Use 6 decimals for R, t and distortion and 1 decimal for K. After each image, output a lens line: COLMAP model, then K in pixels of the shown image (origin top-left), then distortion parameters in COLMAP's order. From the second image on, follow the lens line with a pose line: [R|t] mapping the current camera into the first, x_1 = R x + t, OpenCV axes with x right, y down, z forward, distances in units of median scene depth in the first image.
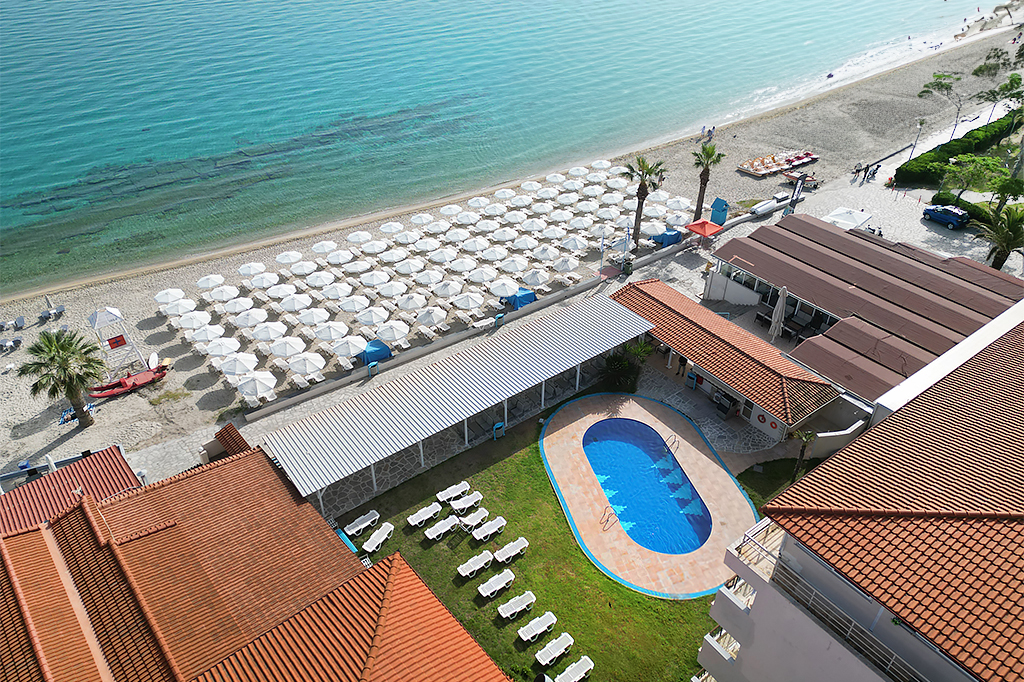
lens RADIAL K [[722.1, 0, 512.0], [0, 722.1, 341.0], [0, 0, 1]] dist [0.073915, -0.002531]
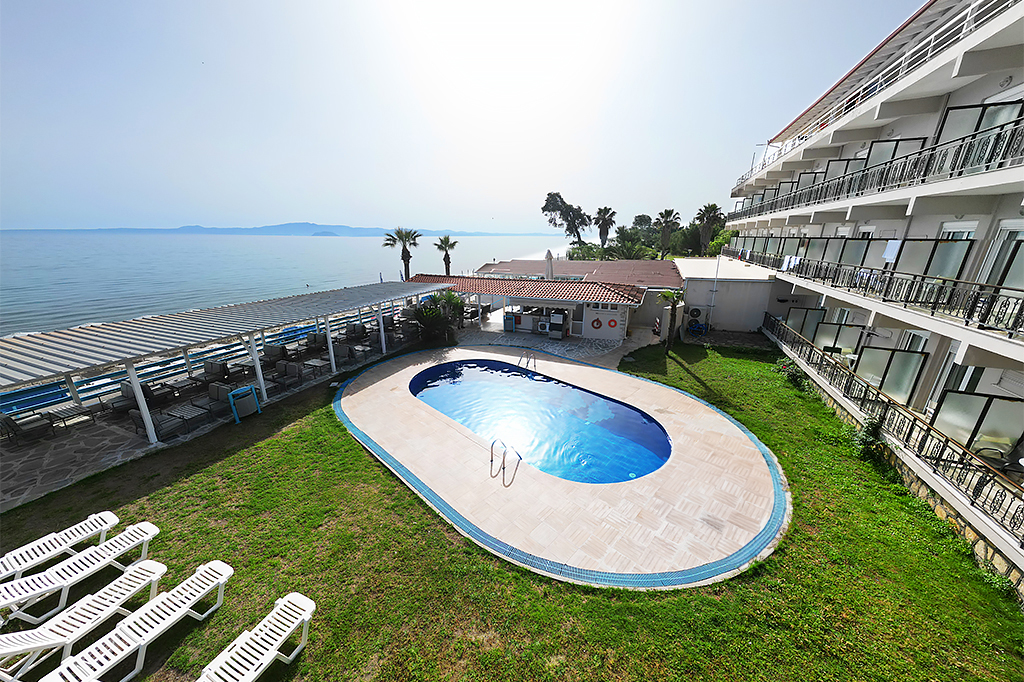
lens RADIAL K [[344.6, 0, 512.0], [0, 344.6, 341.0], [0, 0, 1]] dist [0.007965, -0.000058]
pose [[0.860216, -0.153745, 0.486201, 0.033464], [0.305545, 0.918755, -0.250063, 0.202427], [-0.408253, 0.363664, 0.837304, 0.683712]]
